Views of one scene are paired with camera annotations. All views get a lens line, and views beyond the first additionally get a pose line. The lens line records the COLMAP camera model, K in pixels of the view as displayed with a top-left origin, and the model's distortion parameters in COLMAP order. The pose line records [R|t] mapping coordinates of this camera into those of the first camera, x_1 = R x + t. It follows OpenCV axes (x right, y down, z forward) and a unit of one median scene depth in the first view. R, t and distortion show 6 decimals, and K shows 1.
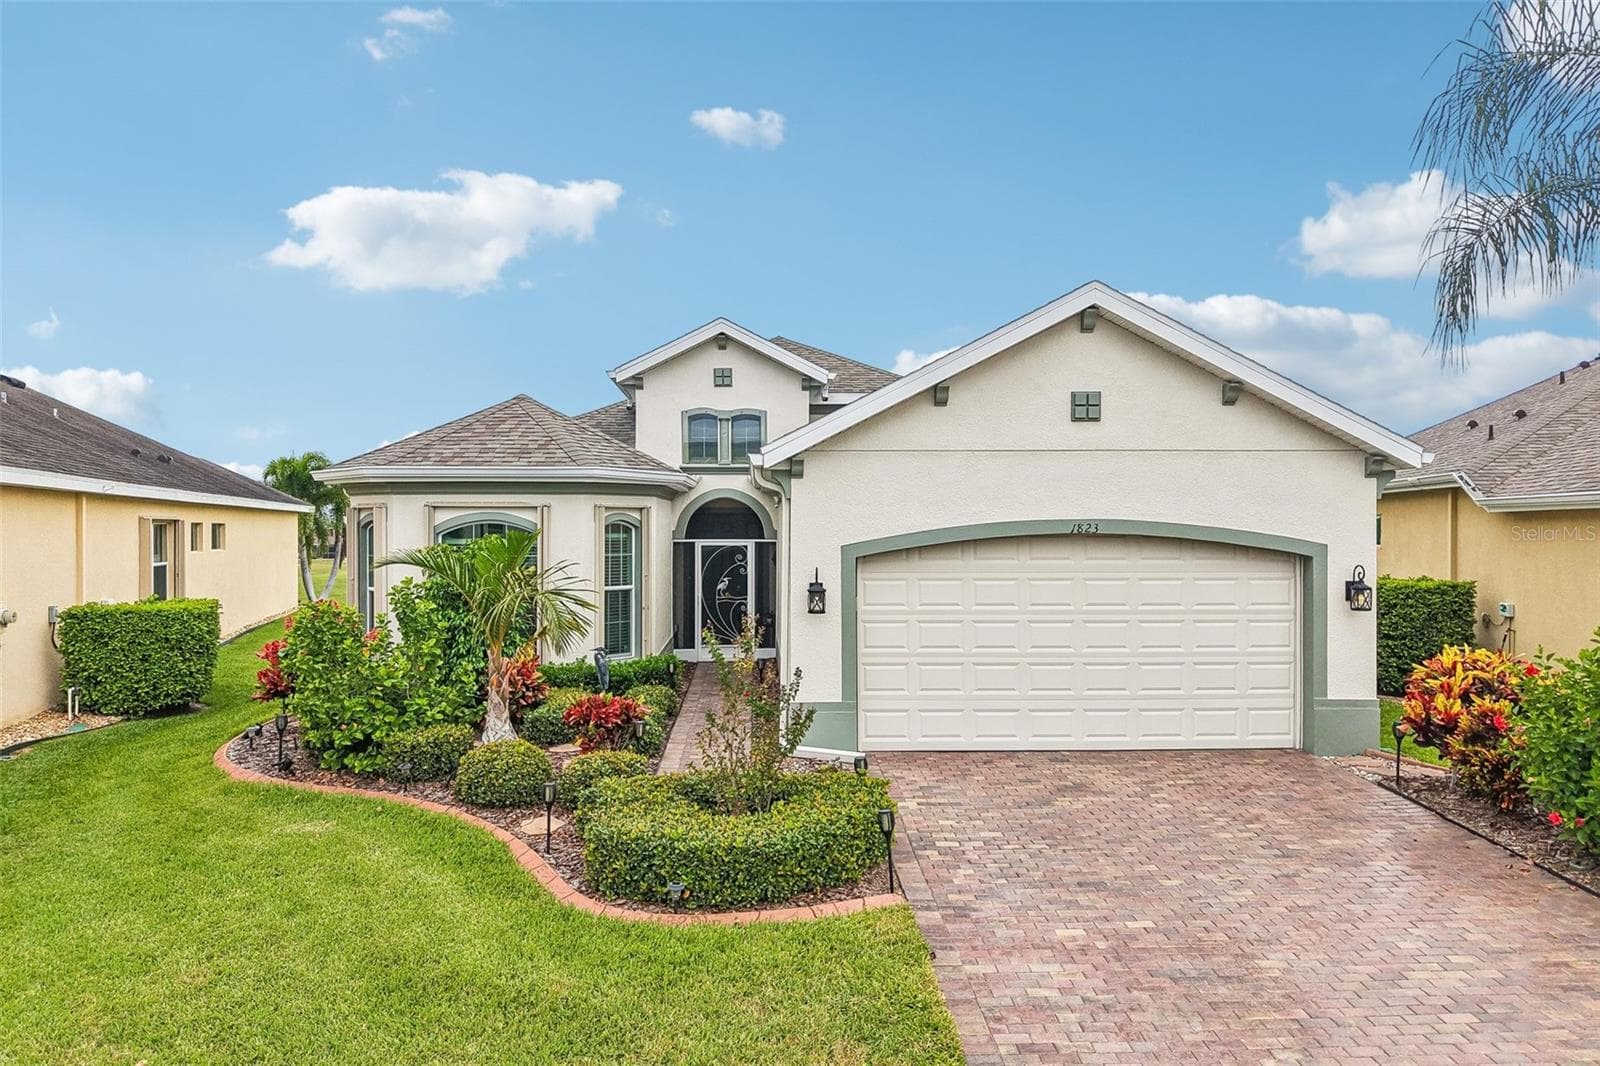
lens RADIAL K [[1064.0, 0, 797.1], [0, 1064.0, 536.6], [0, 0, 1]] dist [0.019783, -0.021398]
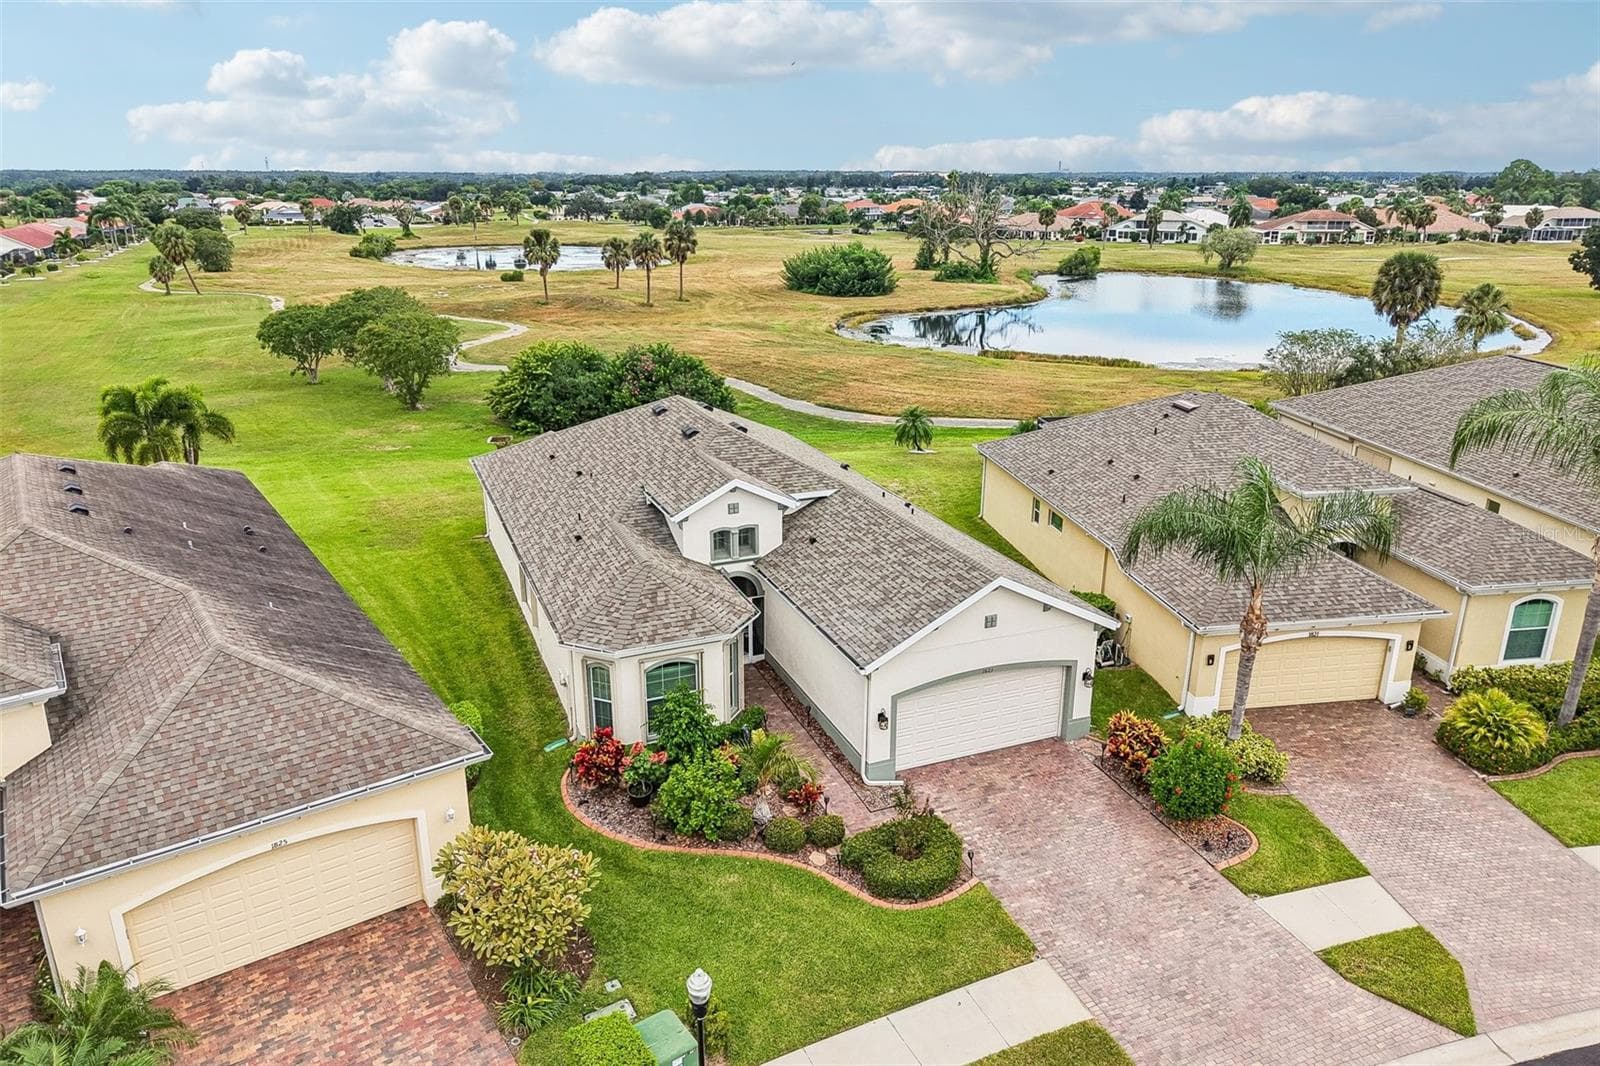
lens RADIAL K [[1064.0, 0, 791.3], [0, 1064.0, 536.2], [0, 0, 1]] dist [0.019783, -0.021398]
pose [[0.940195, -0.110503, 0.322215, -0.823876], [0.001581, 0.947325, 0.320270, -1.007536], [-0.340633, -0.300607, 0.890845, -0.791820]]
